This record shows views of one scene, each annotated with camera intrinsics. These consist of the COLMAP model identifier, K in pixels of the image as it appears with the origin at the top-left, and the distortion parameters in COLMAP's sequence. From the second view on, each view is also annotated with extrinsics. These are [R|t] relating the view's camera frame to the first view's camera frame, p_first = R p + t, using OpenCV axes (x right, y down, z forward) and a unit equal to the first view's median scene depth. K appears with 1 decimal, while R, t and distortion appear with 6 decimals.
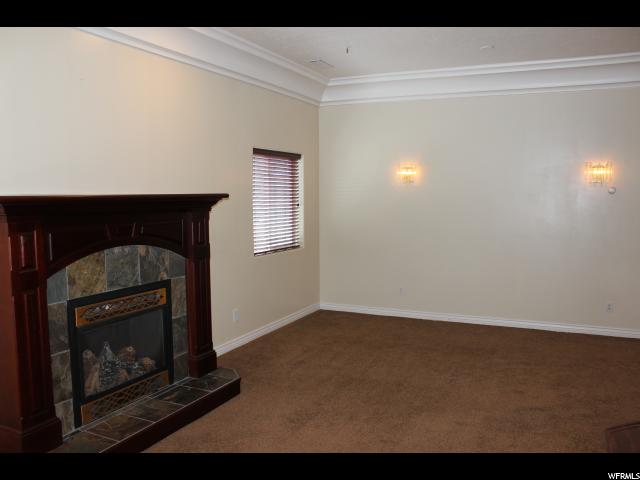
lens RADIAL K [[546.5, 0, 318.7], [0, 546.5, 240.1], [0, 0, 1]] dist [-0.107299, 0.002545]
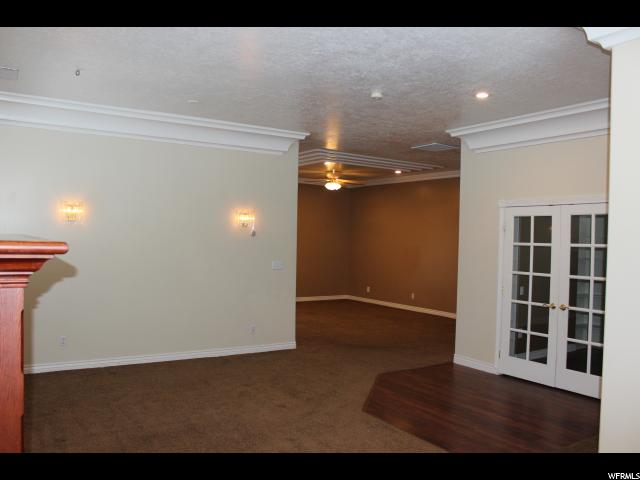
lens RADIAL K [[546.5, 0, 319.0], [0, 546.5, 241.2], [0, 0, 1]] dist [-0.107299, 0.002545]
pose [[0.528258, 0.005869, 0.849064, -0.846291], [0.050801, 0.997966, -0.038506, -0.038243], [-0.847563, 0.063474, 0.526885, 0.400322]]
